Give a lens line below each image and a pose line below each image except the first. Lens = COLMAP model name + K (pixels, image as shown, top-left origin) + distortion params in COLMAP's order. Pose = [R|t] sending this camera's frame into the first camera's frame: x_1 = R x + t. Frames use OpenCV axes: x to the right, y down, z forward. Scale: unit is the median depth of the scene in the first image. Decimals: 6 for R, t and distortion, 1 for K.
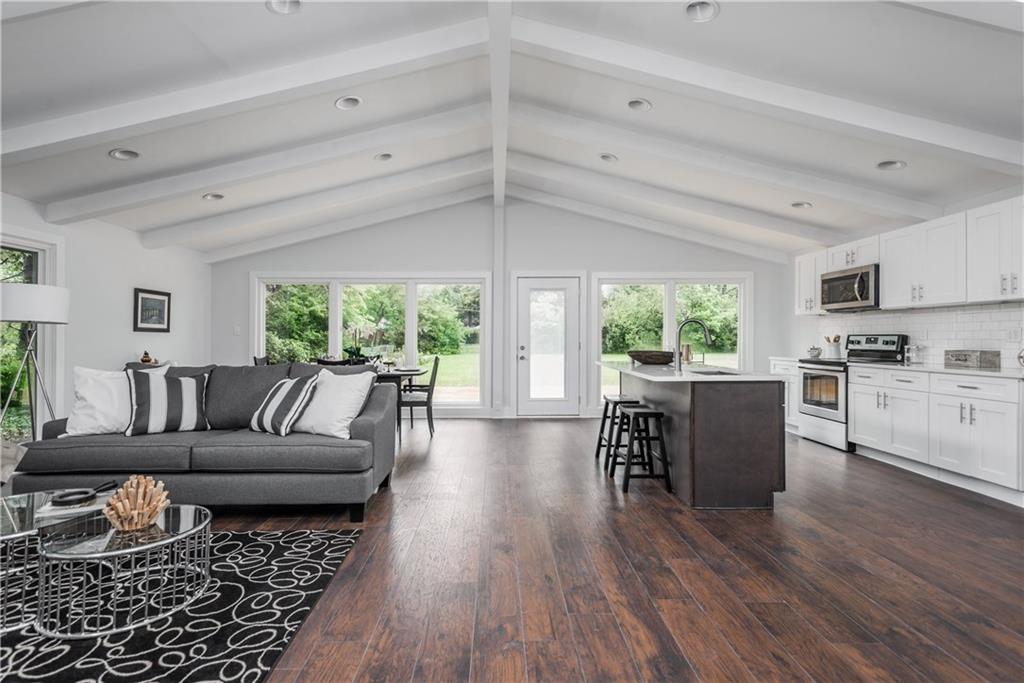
lens RADIAL K [[499.7, 0, 517.0], [0, 499.7, 342.2], [0, 0, 1]] dist [0.016167, 0.000641]
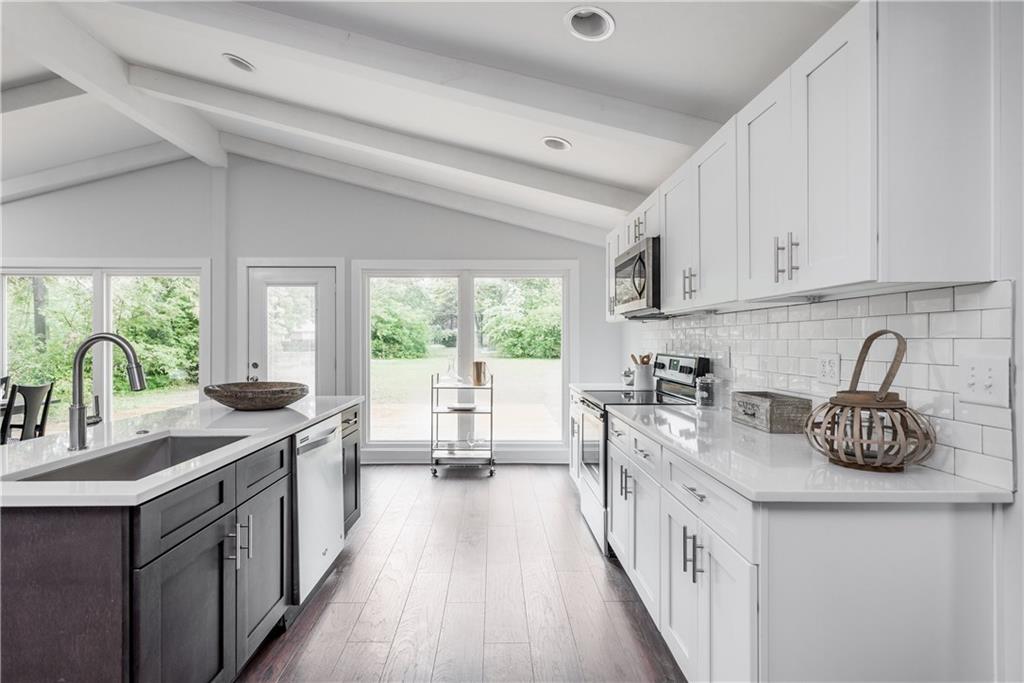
lens RADIAL K [[499.7, 0, 510.1], [0, 499.7, 346.8], [0, 0, 1]] dist [0.016167, 0.000641]
pose [[0.999868, 0.003382, 0.015899, 0.361383], [-0.003430, 0.999990, 0.002961, -0.019665], [-0.015889, -0.003015, 0.999869, 0.285638]]
